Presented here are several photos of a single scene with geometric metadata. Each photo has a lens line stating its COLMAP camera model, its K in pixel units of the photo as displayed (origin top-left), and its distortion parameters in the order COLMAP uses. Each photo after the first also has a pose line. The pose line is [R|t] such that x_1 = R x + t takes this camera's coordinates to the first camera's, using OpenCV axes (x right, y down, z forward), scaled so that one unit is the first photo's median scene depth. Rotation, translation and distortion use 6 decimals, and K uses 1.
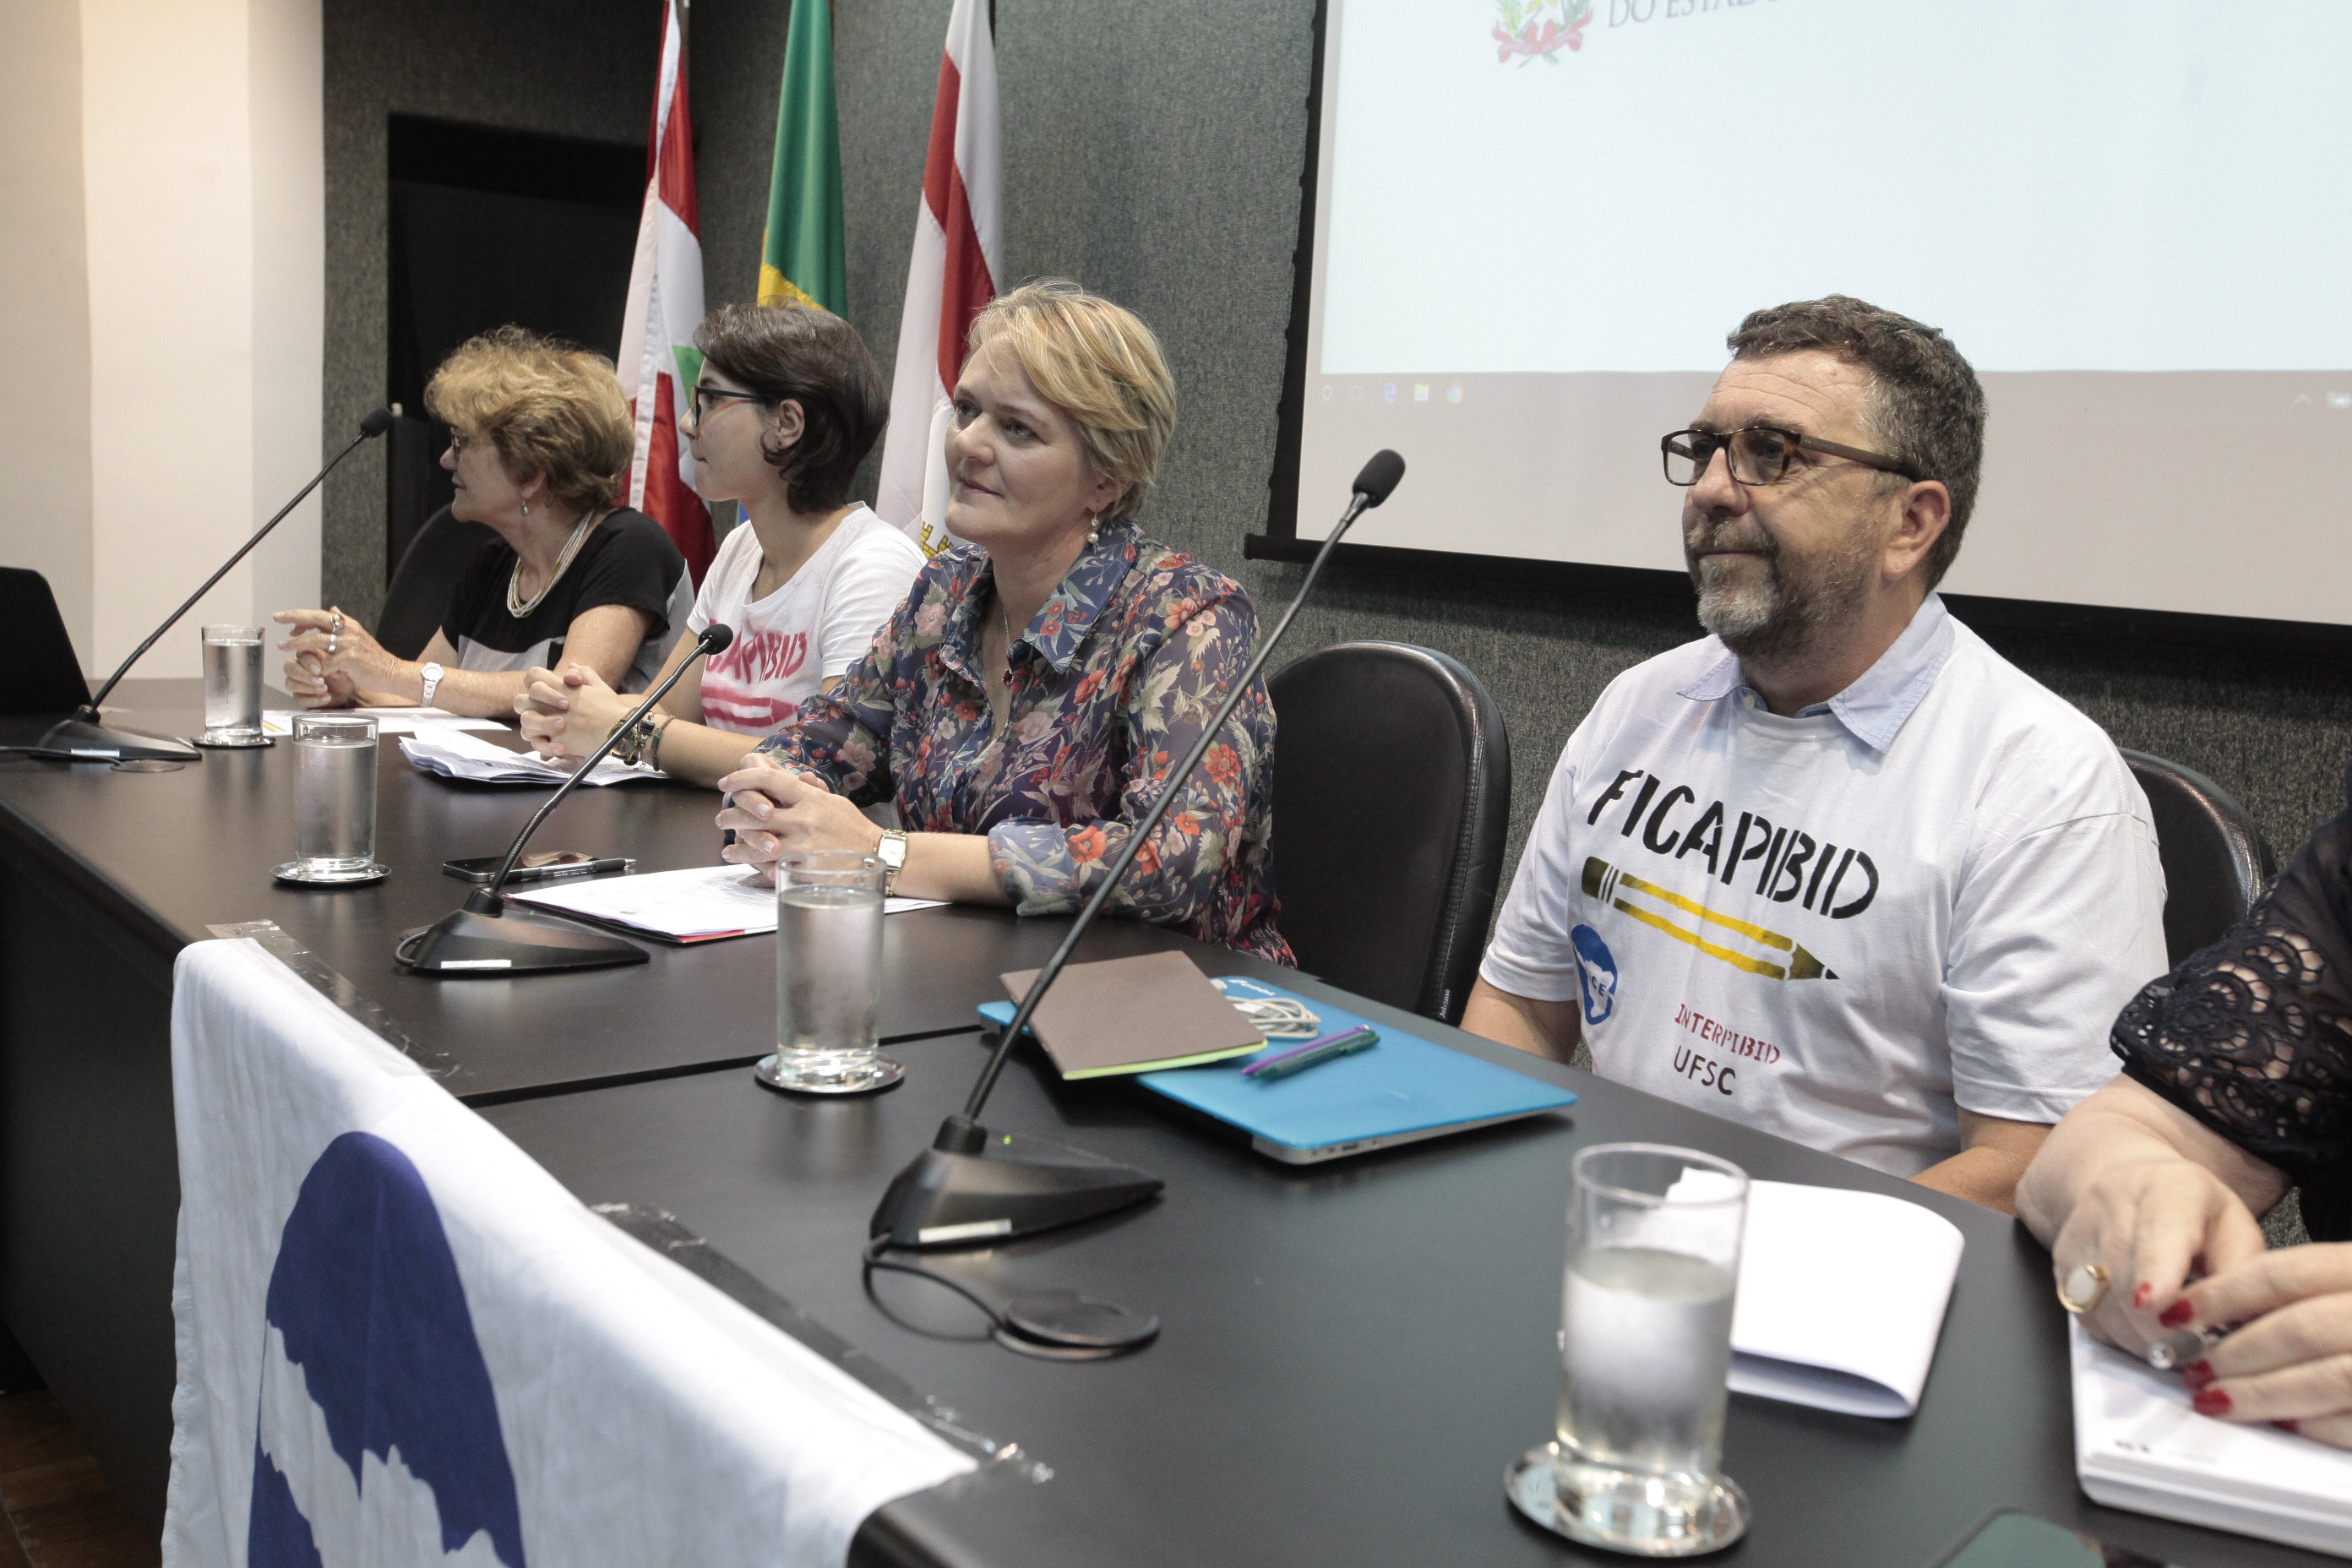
lens RADIAL K [[2259.2, 0, 1183.2], [0, 2259.2, 724.8], [0, 0, 1]] dist [0.058303, 0.000000]
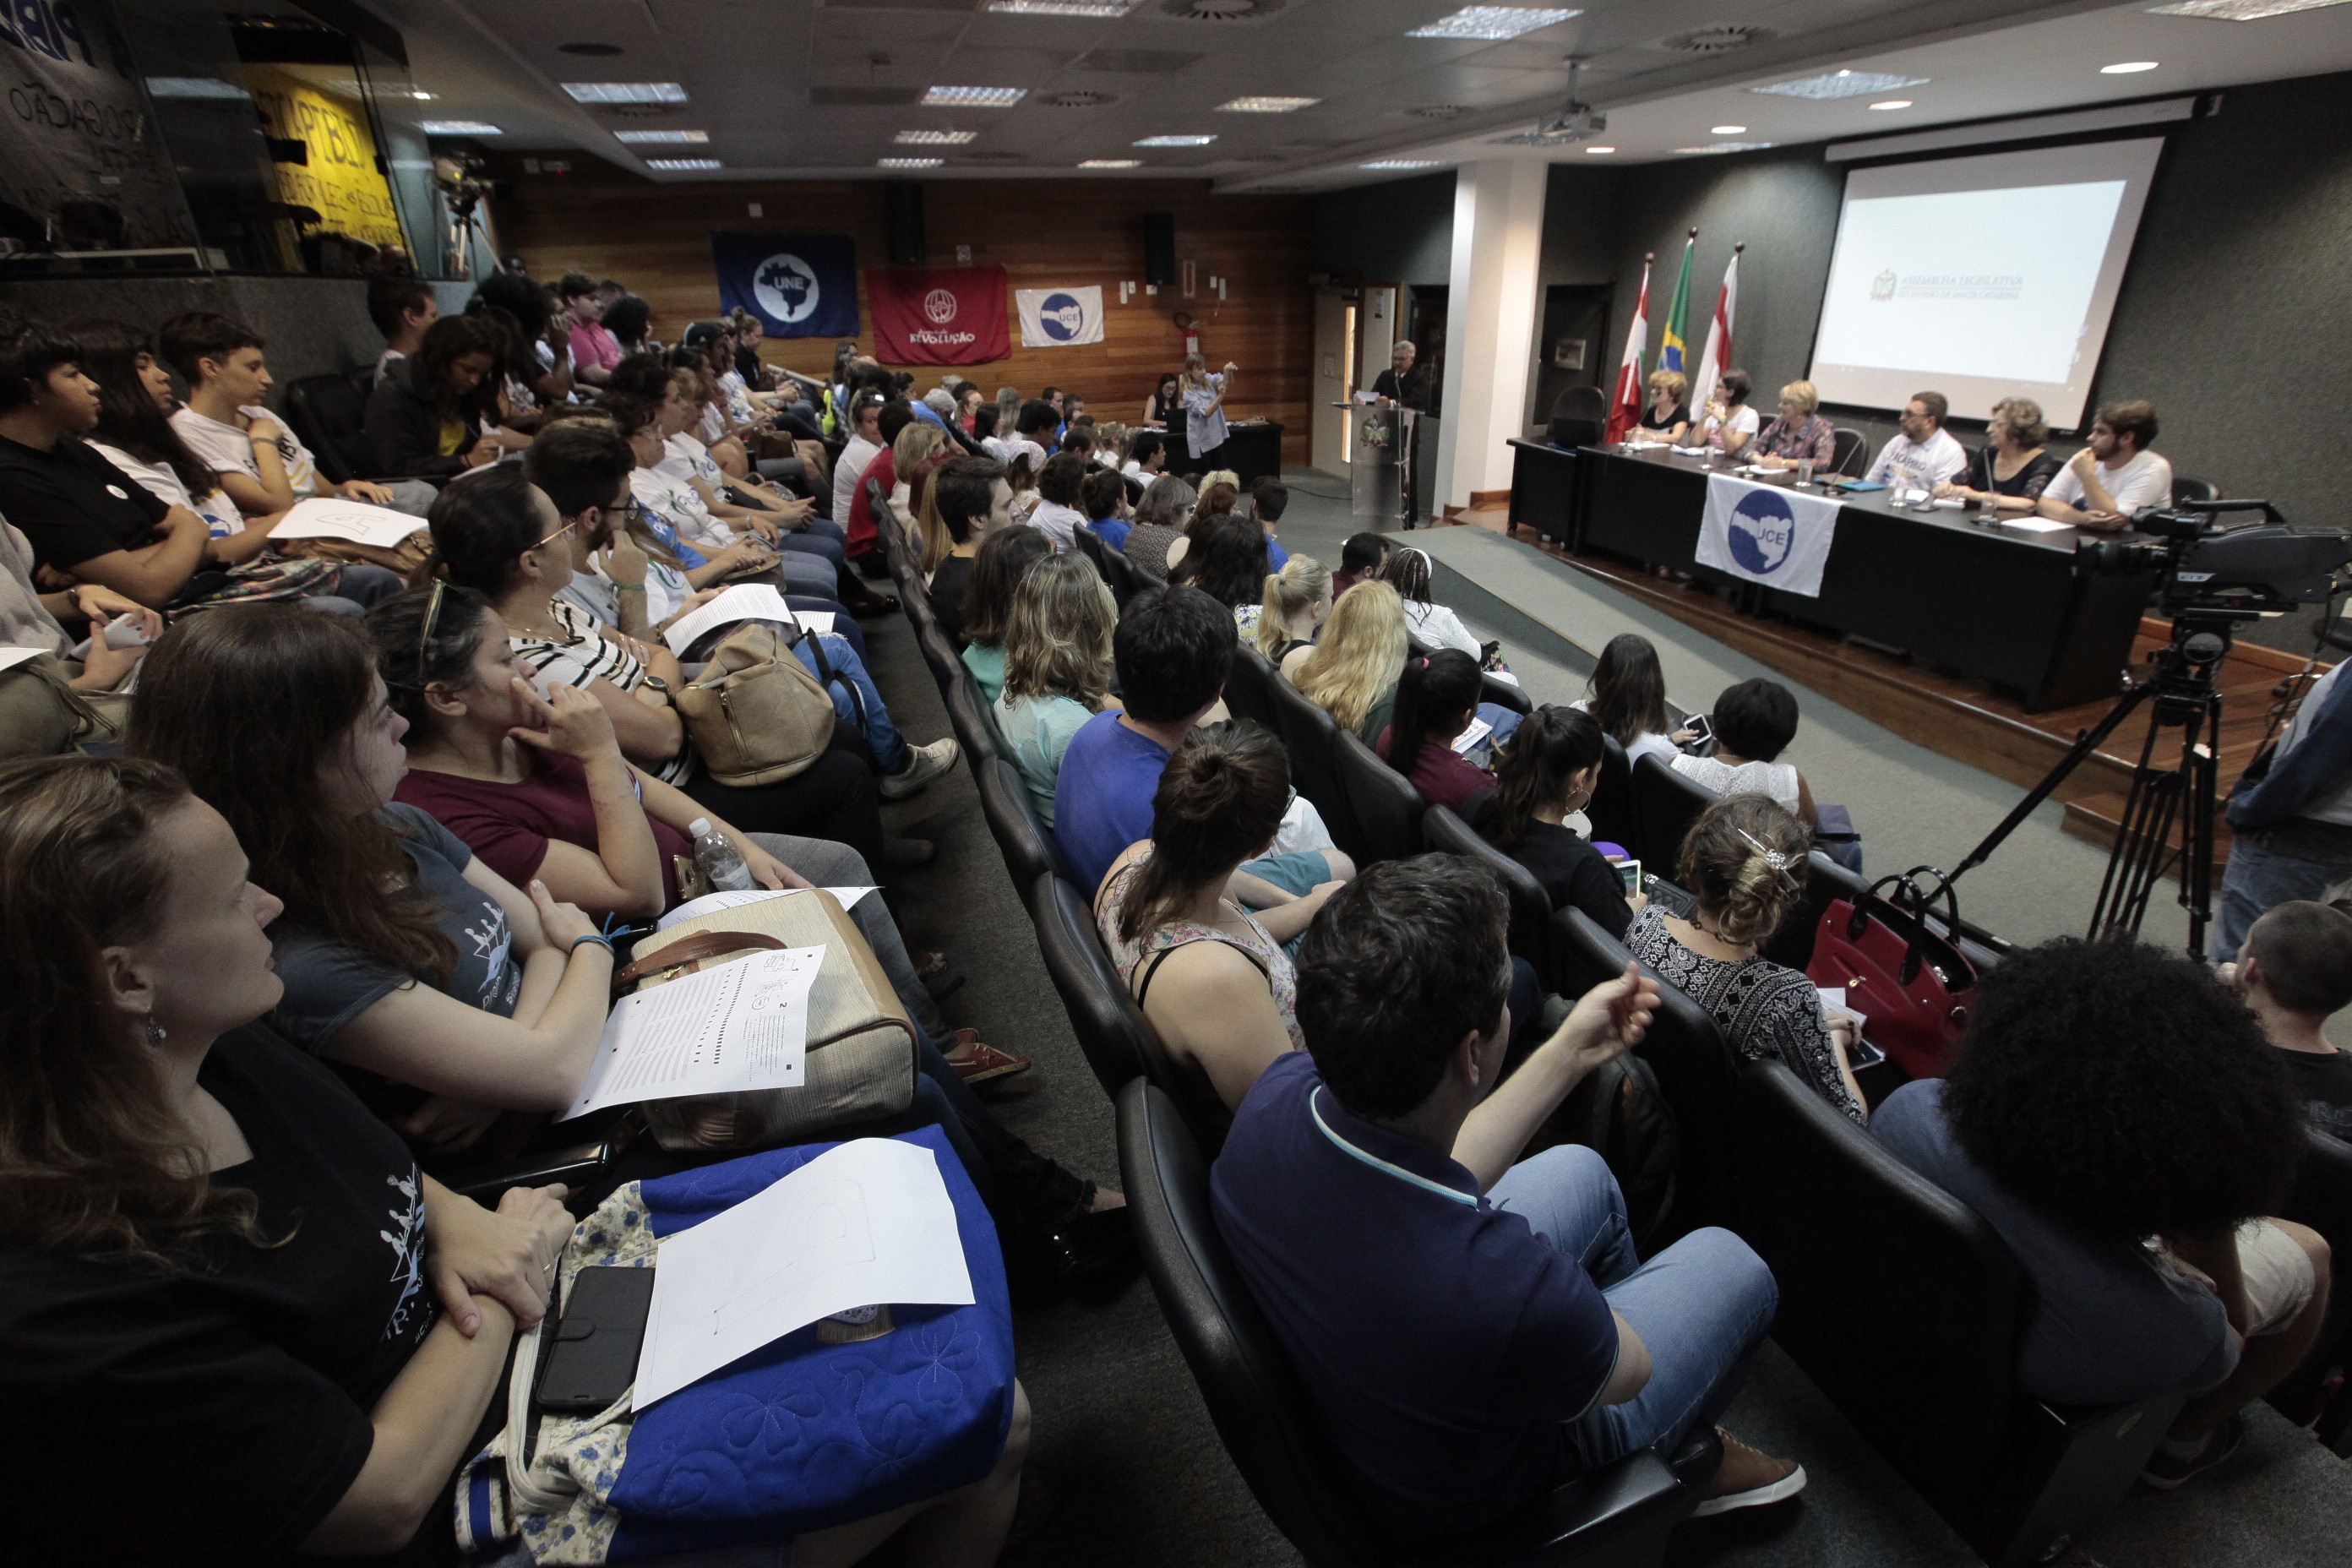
lens RADIAL K [[1078.9, 0, 1183.6], [0, 1078.9, 773.9], [0, 0, 1]] dist [-0.037705, 0.010366]
pose [[0.948941, 0.057793, -0.310114, -0.525955], [0.041587, 0.951575, 0.304592, -0.076763], [0.312700, -0.301936, 0.900585, -1.919442]]
